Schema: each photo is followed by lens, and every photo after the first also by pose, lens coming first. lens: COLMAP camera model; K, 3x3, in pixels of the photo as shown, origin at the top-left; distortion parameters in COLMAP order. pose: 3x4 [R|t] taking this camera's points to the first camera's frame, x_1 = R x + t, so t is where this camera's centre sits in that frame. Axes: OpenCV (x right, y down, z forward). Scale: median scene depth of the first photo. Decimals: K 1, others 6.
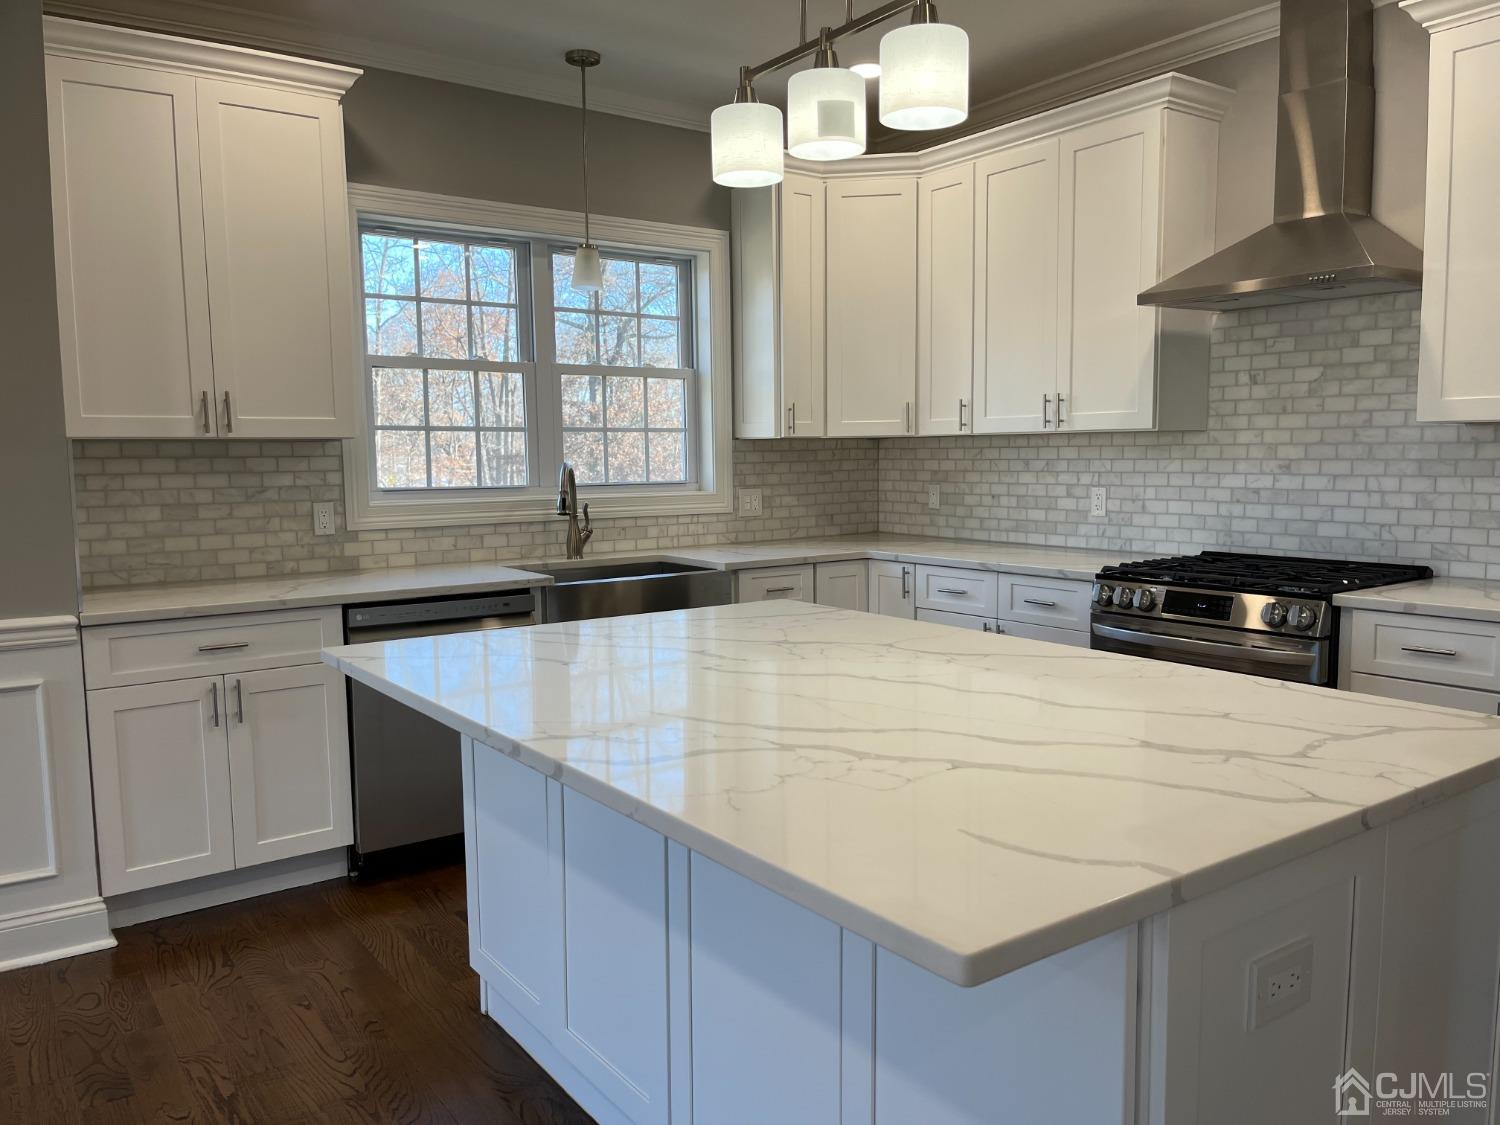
lens RADIAL K [[1146.4, 0, 752.9], [0, 1146.4, 560.3], [0, 0, 1]] dist [0.051407, -0.039356]
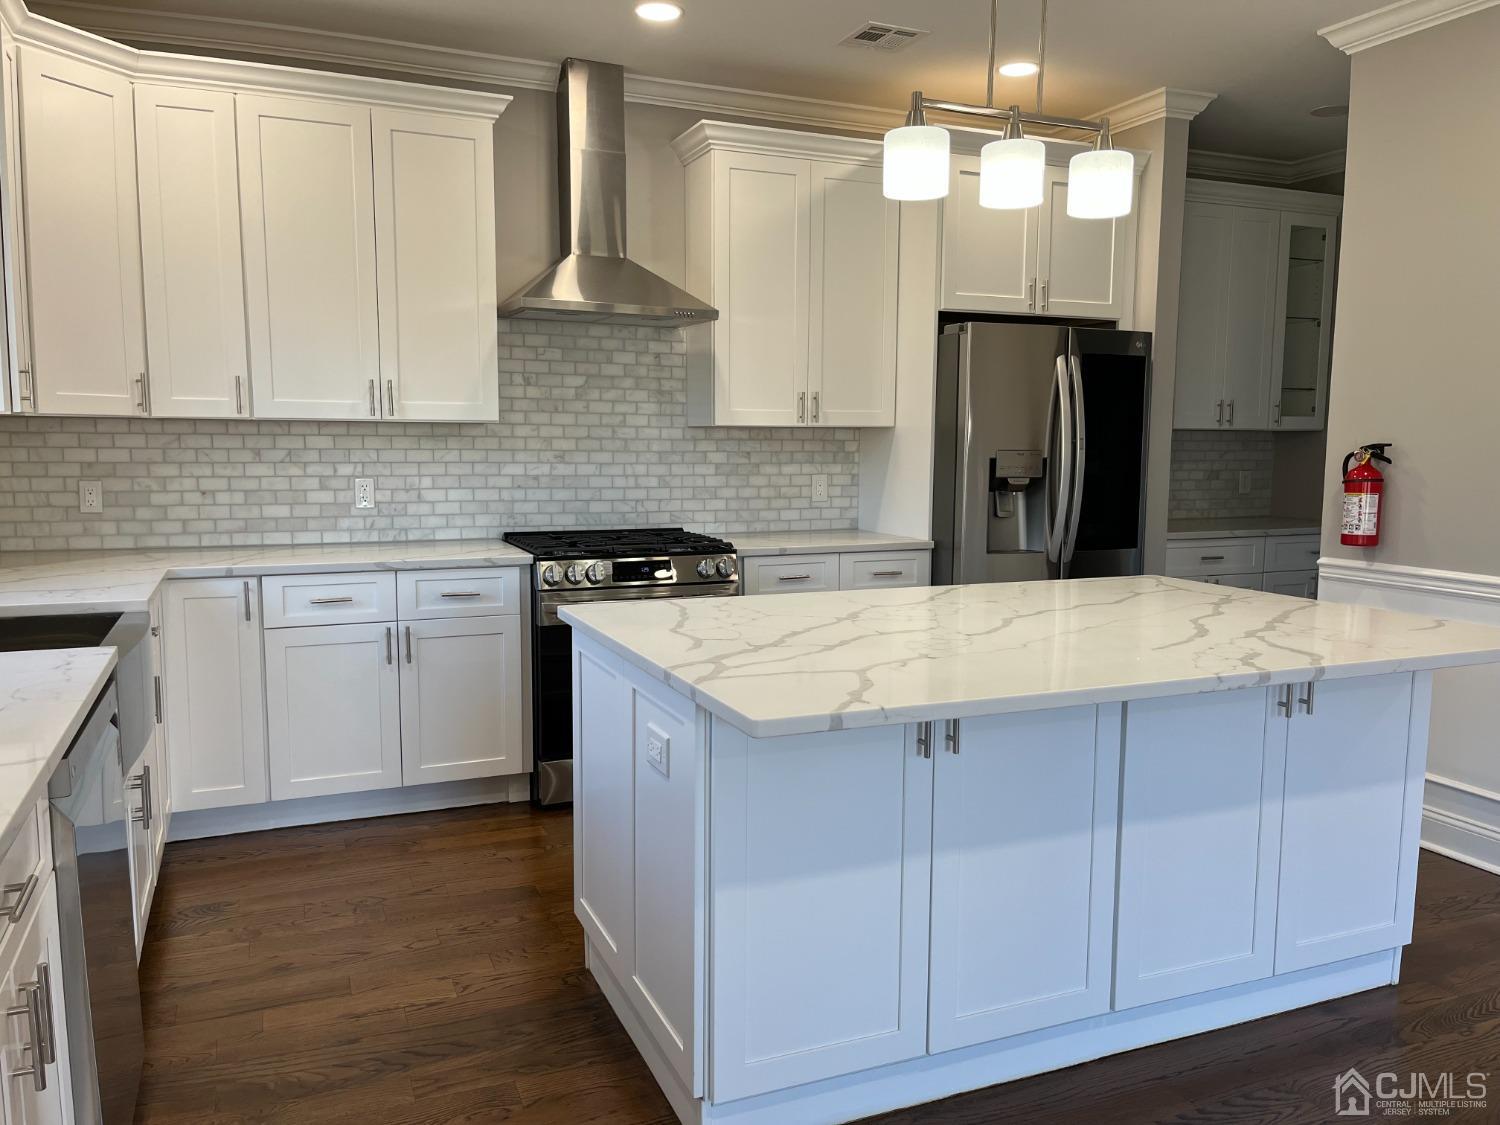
lens RADIAL K [[1146.4, 0, 745.4], [0, 1146.4, 569.2], [0, 0, 1]] dist [0.051407, -0.039356]
pose [[0.216399, -0.097372, 0.971437, -0.627825], [0.084109, 0.993174, 0.080815, -0.042285], [-0.972675, 0.064219, 0.223112, 0.519719]]
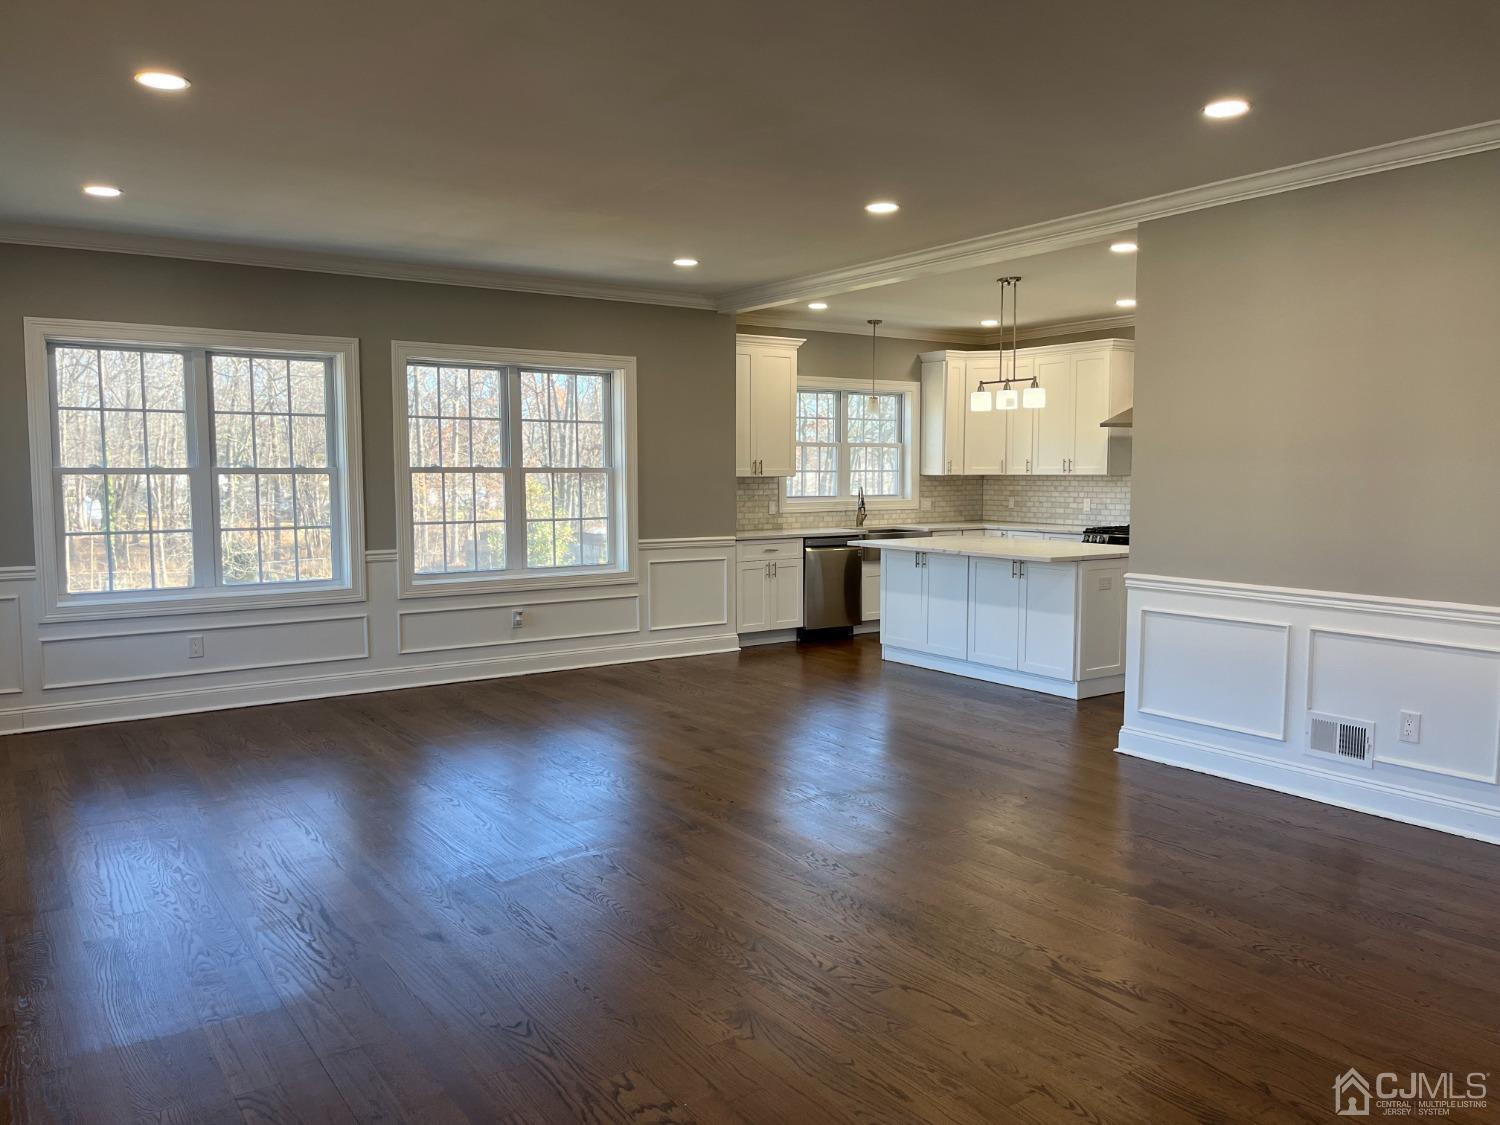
lens RADIAL K [[1146.4, 0, 735.9], [0, 1146.4, 555.7], [0, 0, 1]] dist [0.051407, -0.039356]
pose [[0.999463, 0.012097, -0.030459, -0.362495], [-0.012660, 0.999751, -0.018349, 0.111884], [0.030230, 0.018725, 0.999368, -1.448432]]
